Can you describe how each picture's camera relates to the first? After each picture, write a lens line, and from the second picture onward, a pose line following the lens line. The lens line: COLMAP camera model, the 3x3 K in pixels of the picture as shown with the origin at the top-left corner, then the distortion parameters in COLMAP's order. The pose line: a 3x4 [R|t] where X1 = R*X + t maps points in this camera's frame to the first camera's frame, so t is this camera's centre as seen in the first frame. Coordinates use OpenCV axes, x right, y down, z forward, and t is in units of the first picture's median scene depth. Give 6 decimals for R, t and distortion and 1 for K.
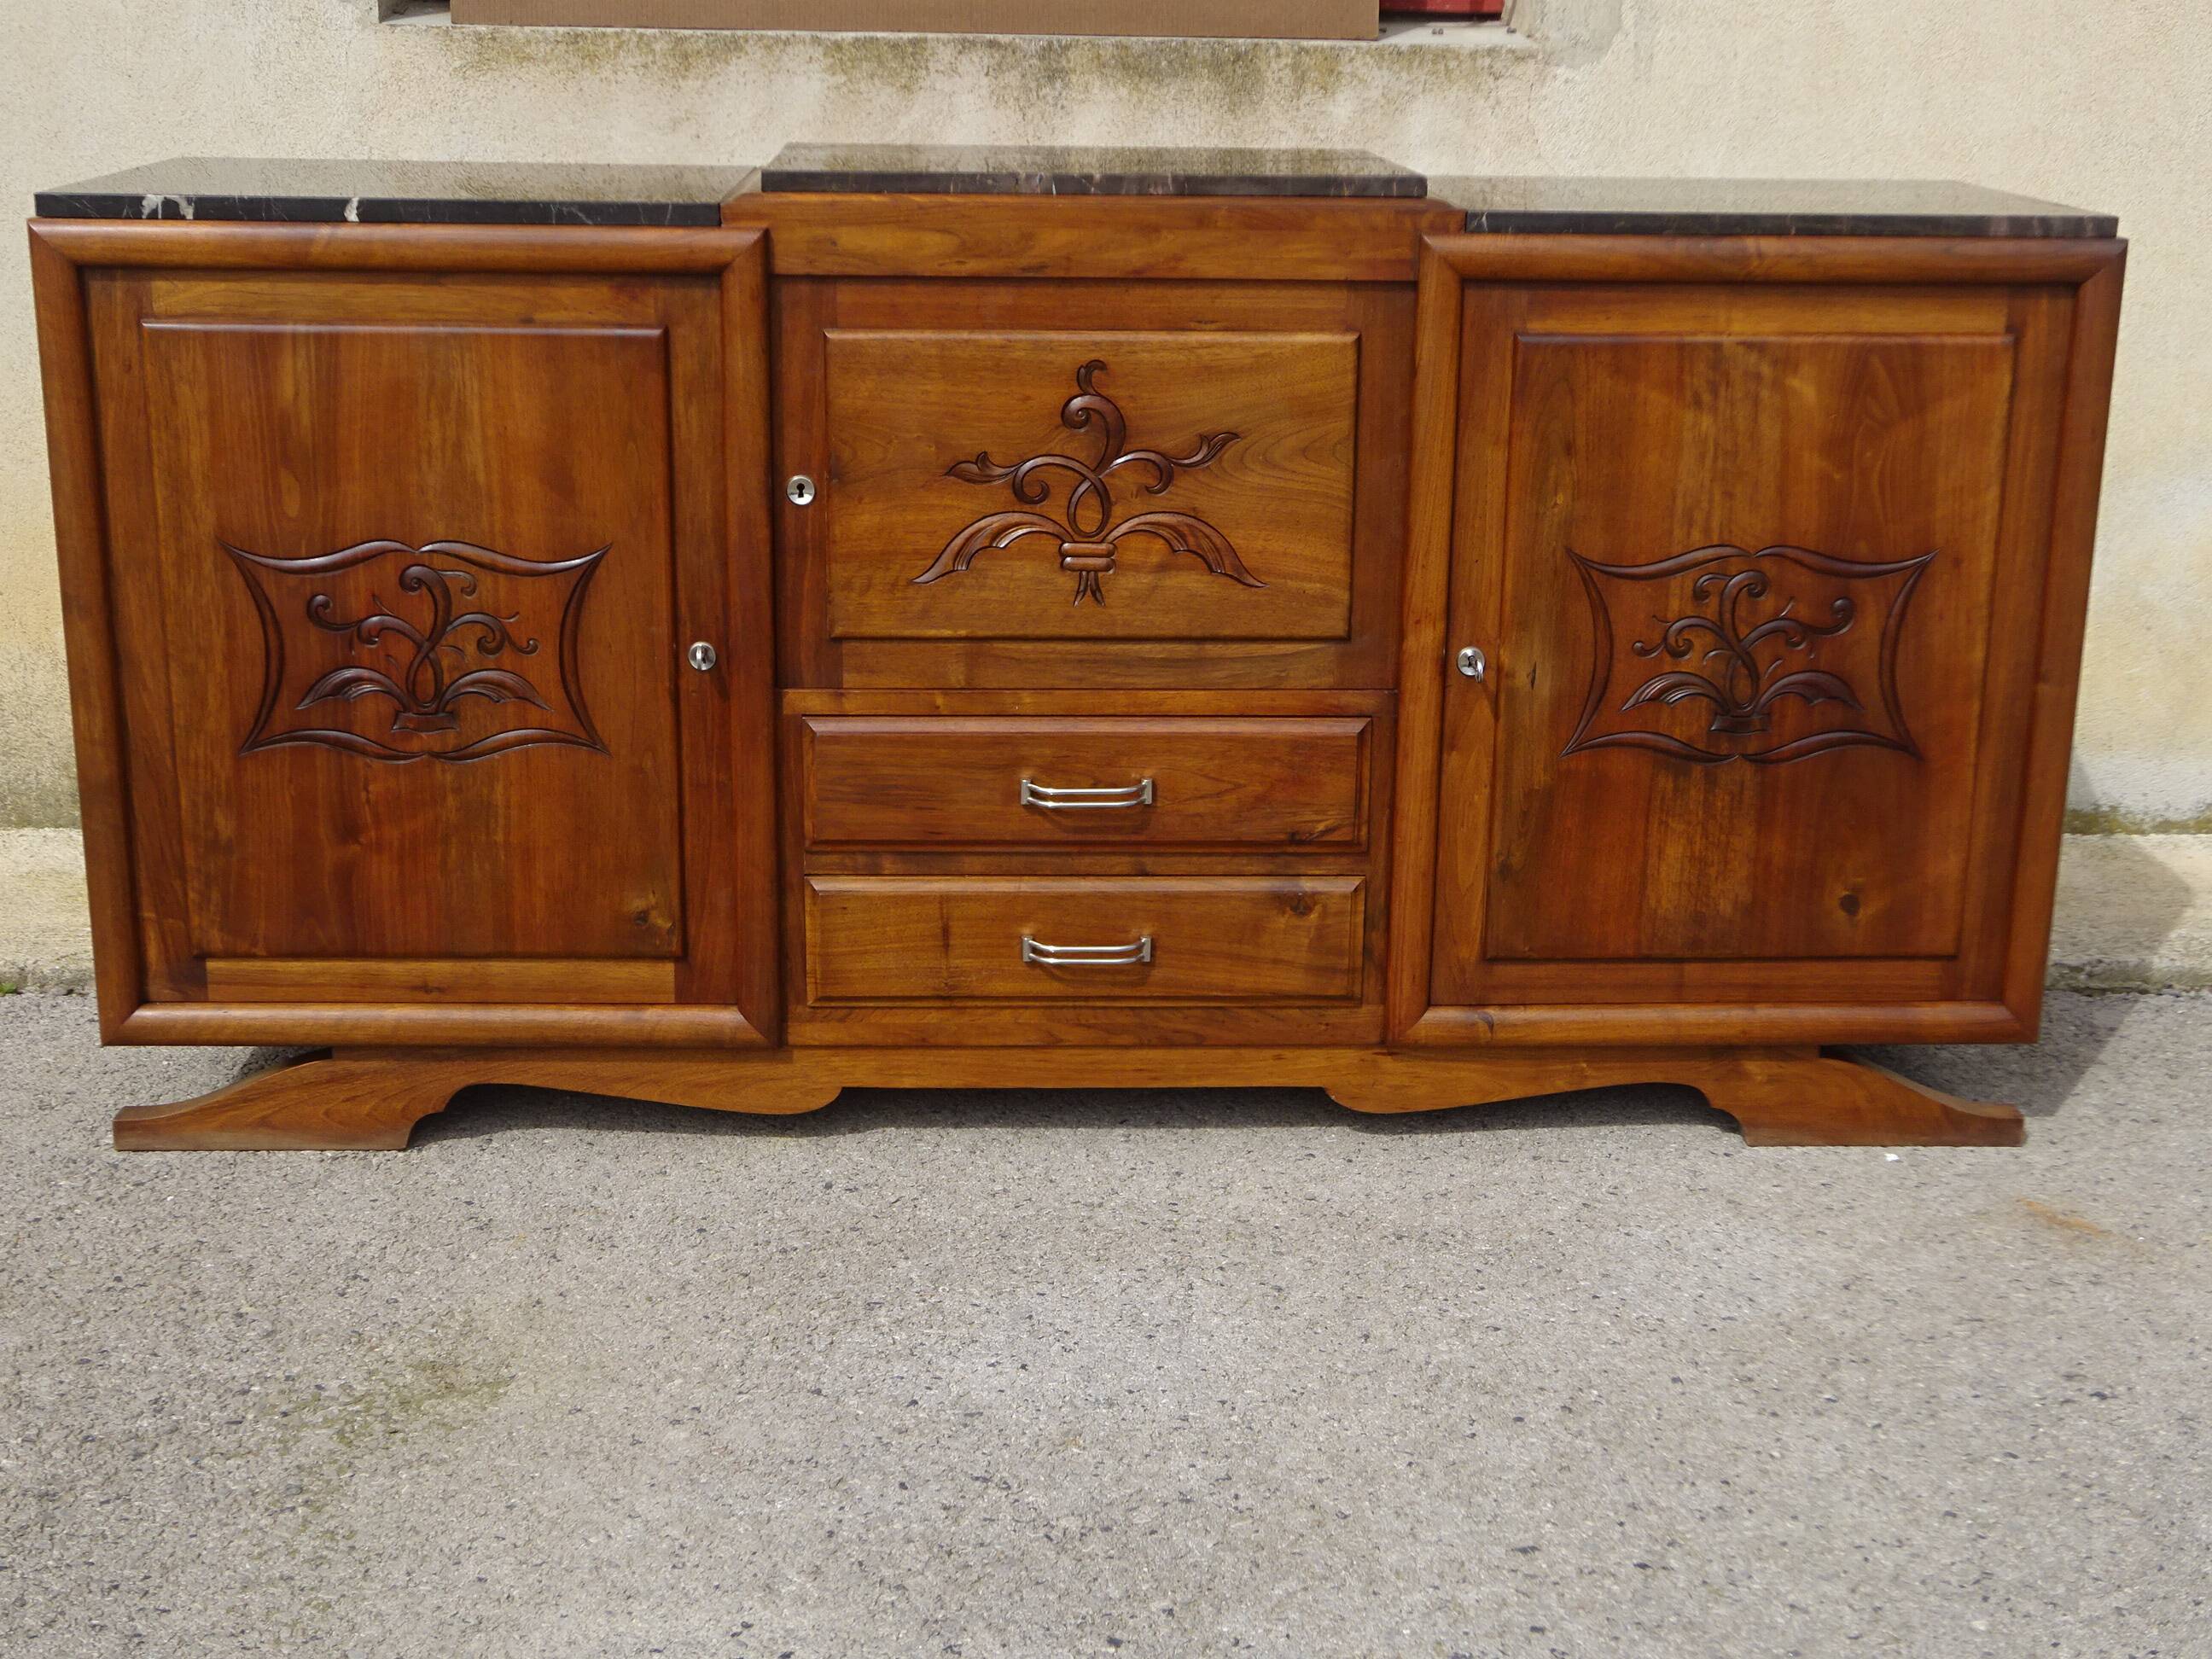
lens RADIAL K [[2909.6, 0, 1106.0], [0, 2909.6, 829.5], [0, 0, 1]] dist [-0.000893, 0.089242]
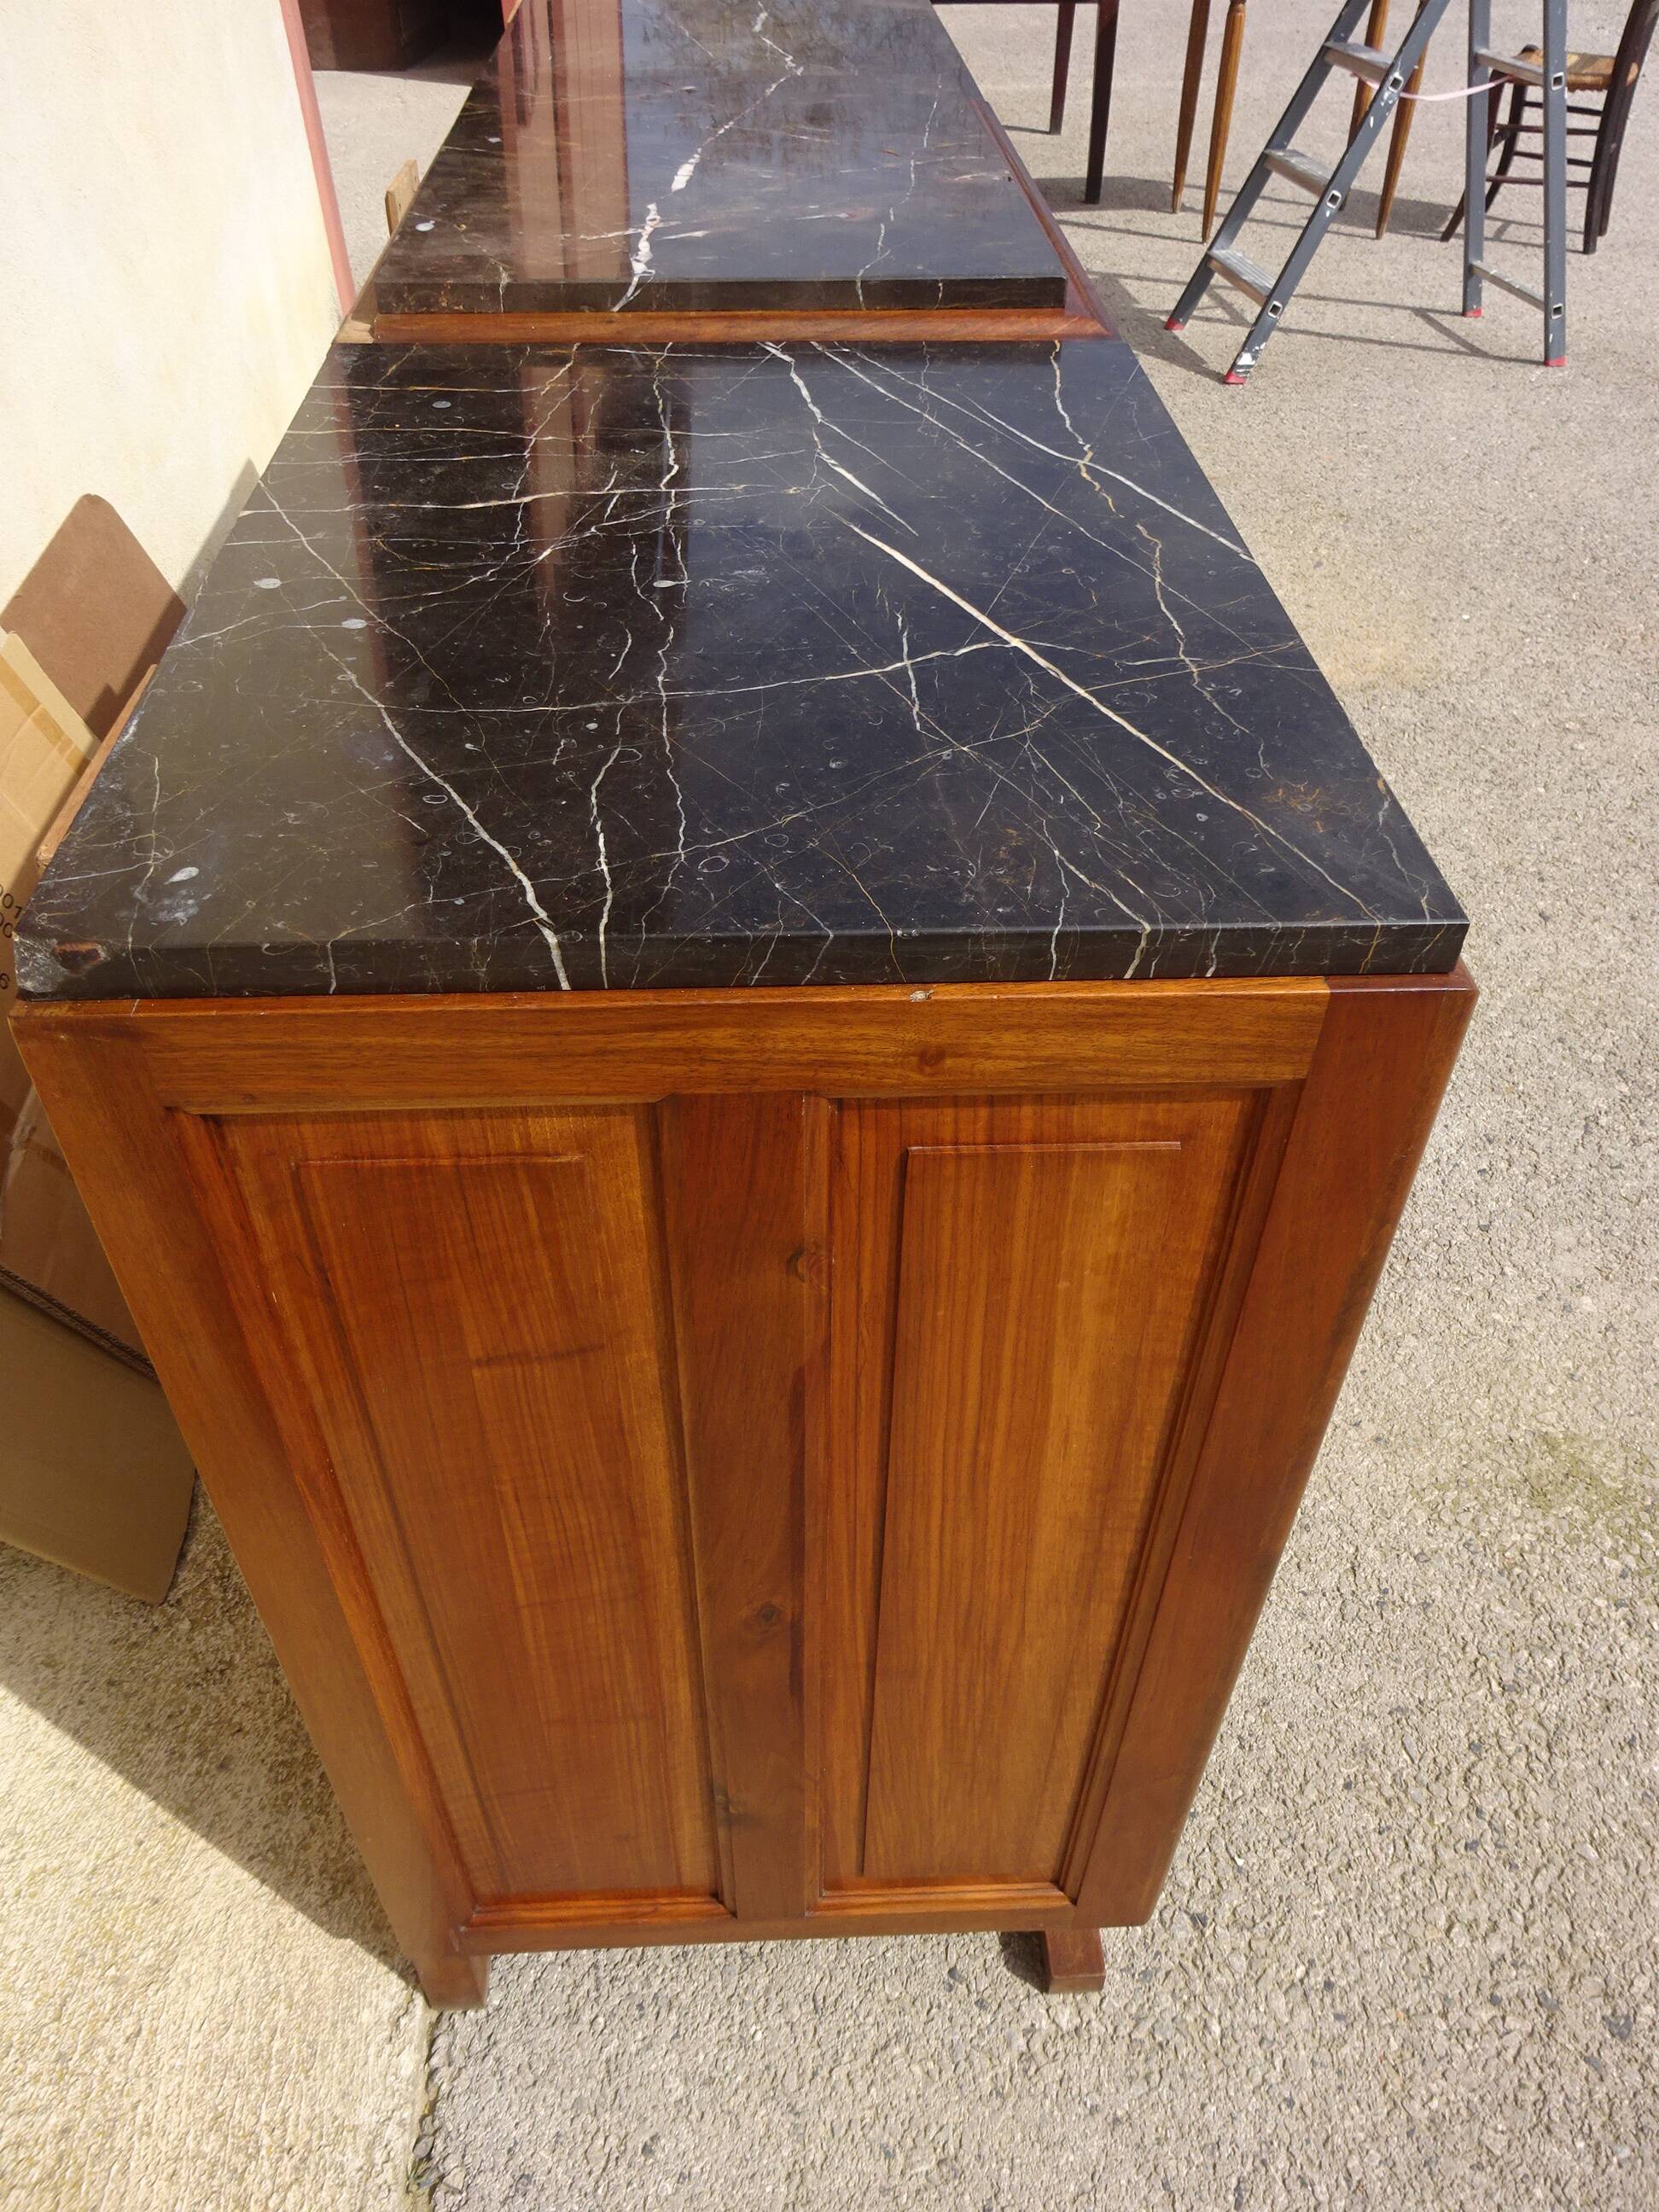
lens RADIAL K [[1614.7, 0, 829.5], [0, 1614.7, 1106.0], [0, 0, 1]] dist [-0.004603, -0.001393]
pose [[-0.010699, -0.681118, 0.732095, -0.508597], [0.278798, 0.701072, 0.656330, -0.342450], [-0.960290, 0.211128, 0.182393, 0.997279]]
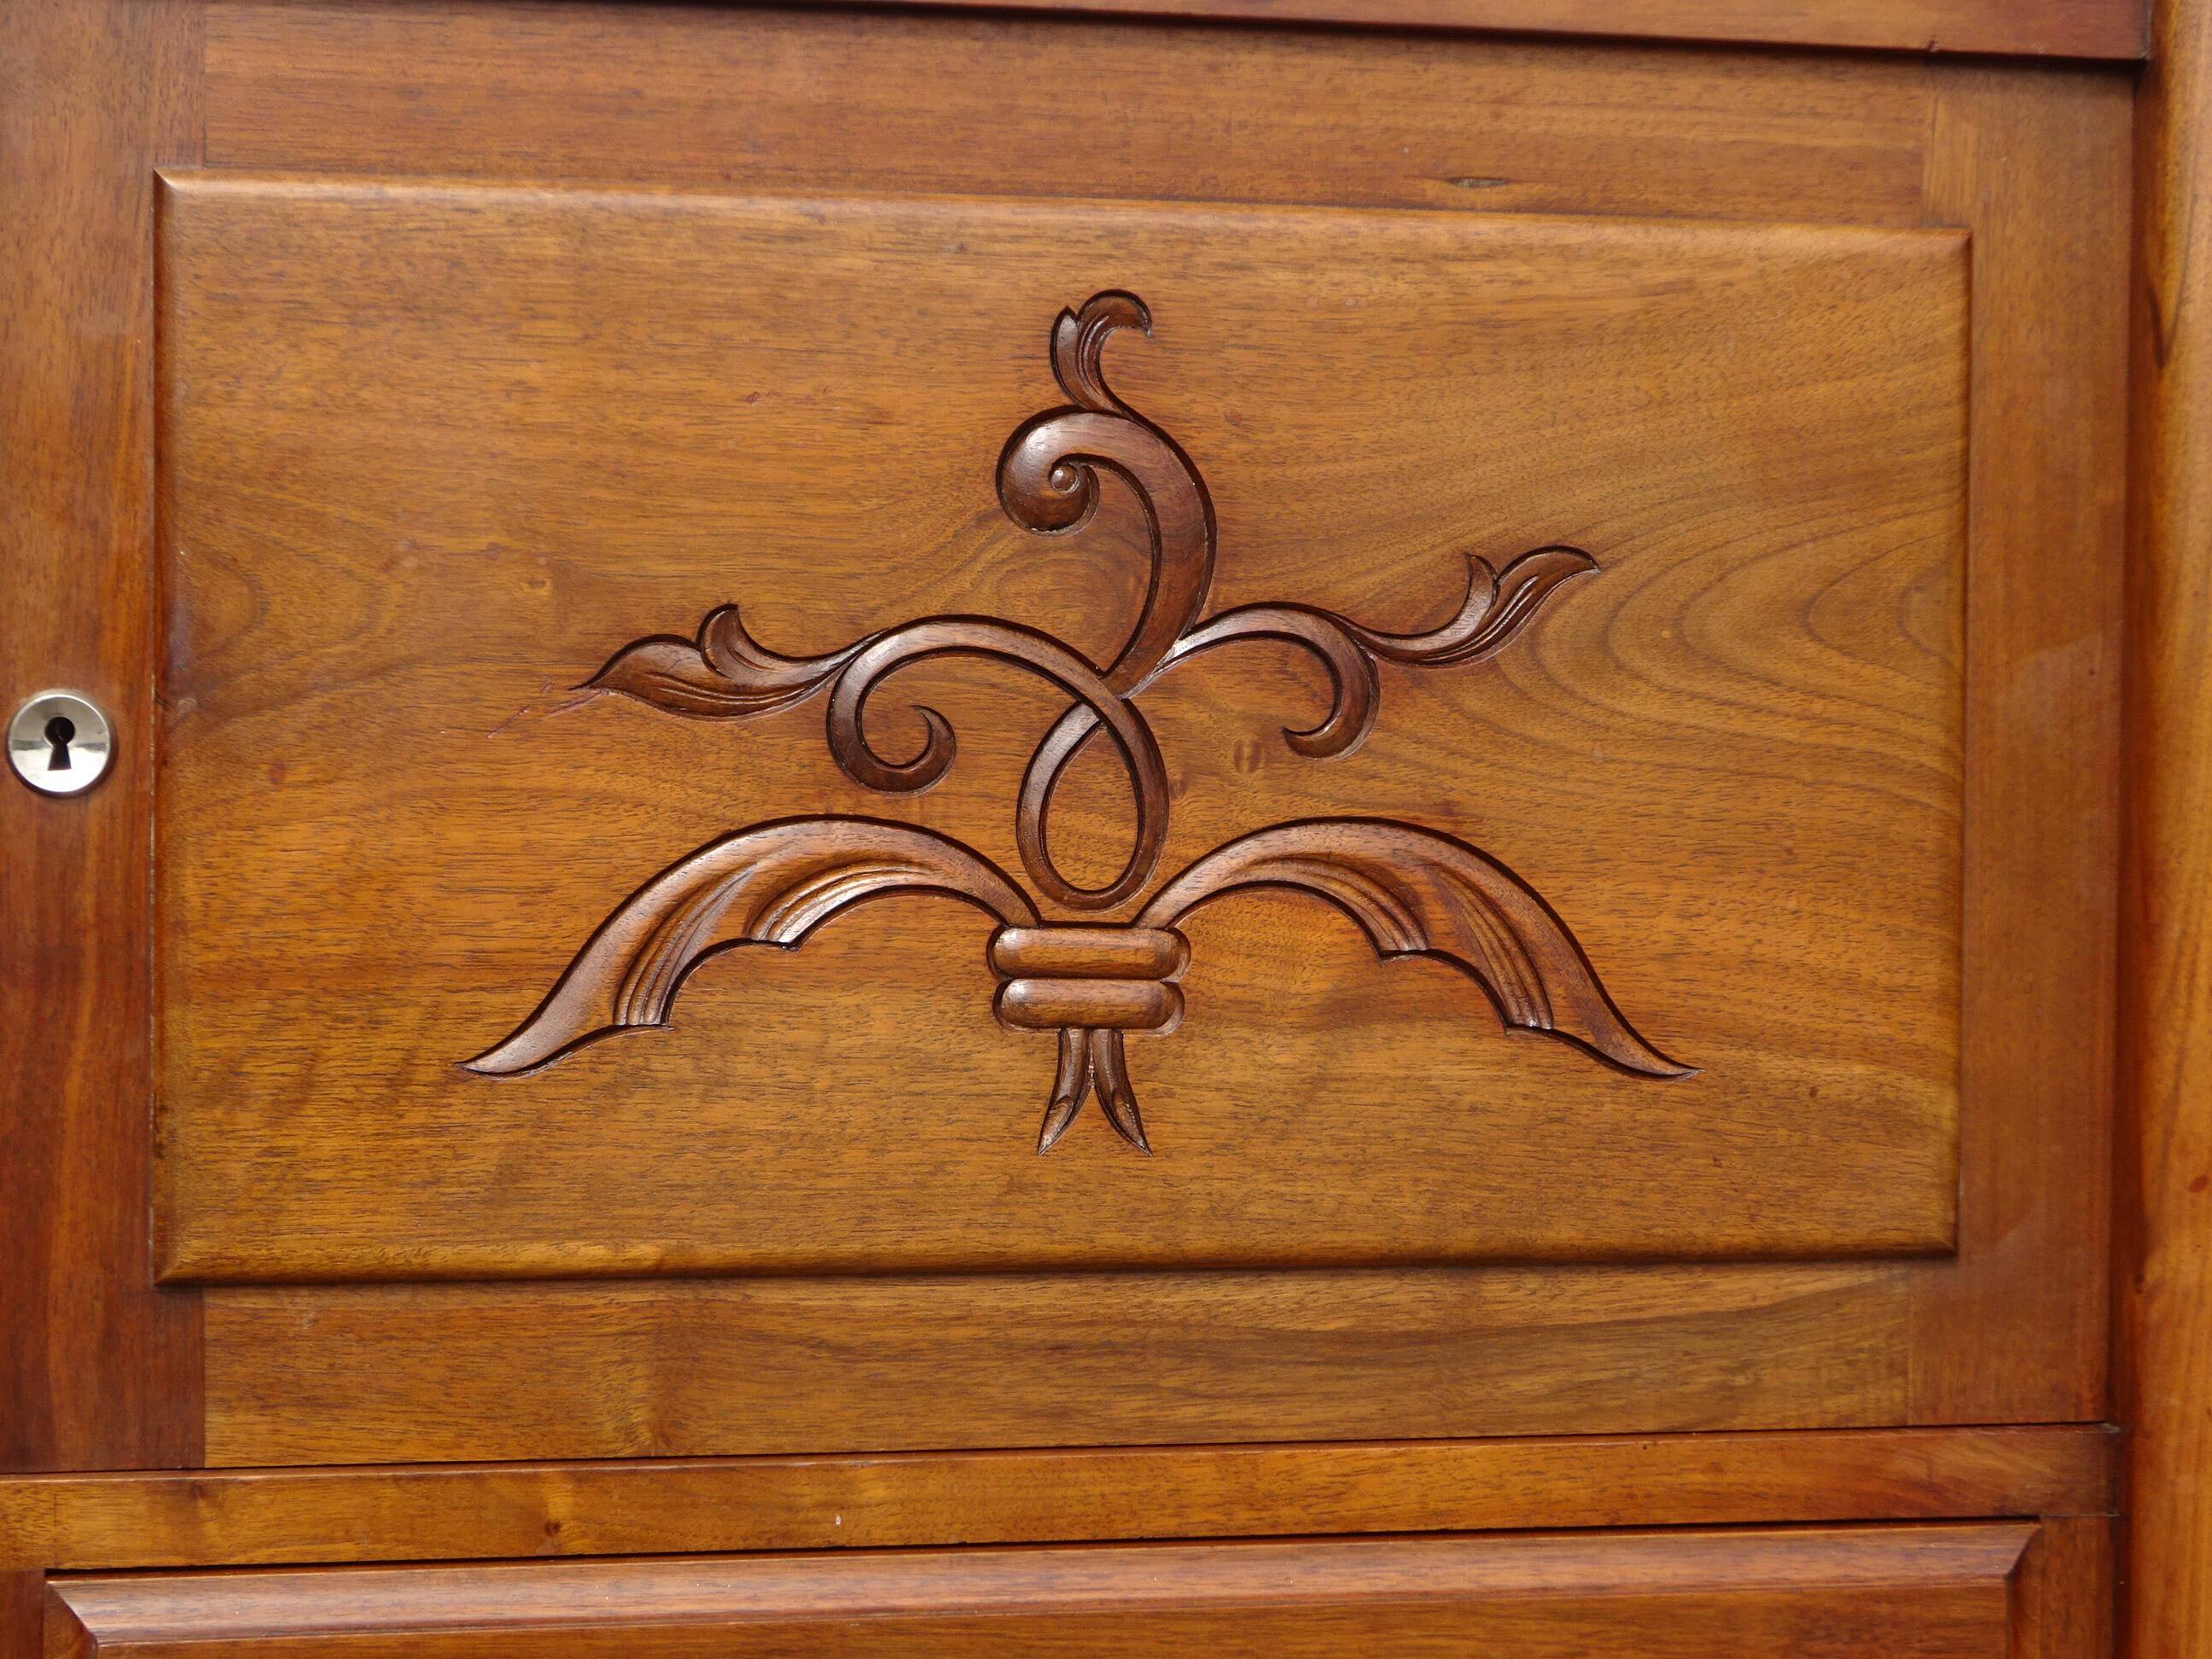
lens RADIAL K [[3323.7, 0, 1106.0], [0, 3323.7, 829.5], [0, 0, 1]] dist [0.004118, -0.016168]
pose [[0.993417, -0.005291, 0.114436, -0.041986], [0.034568, 0.966214, -0.255414, -0.023938], [-0.109218, 0.257689, 0.960035, 0.683453]]
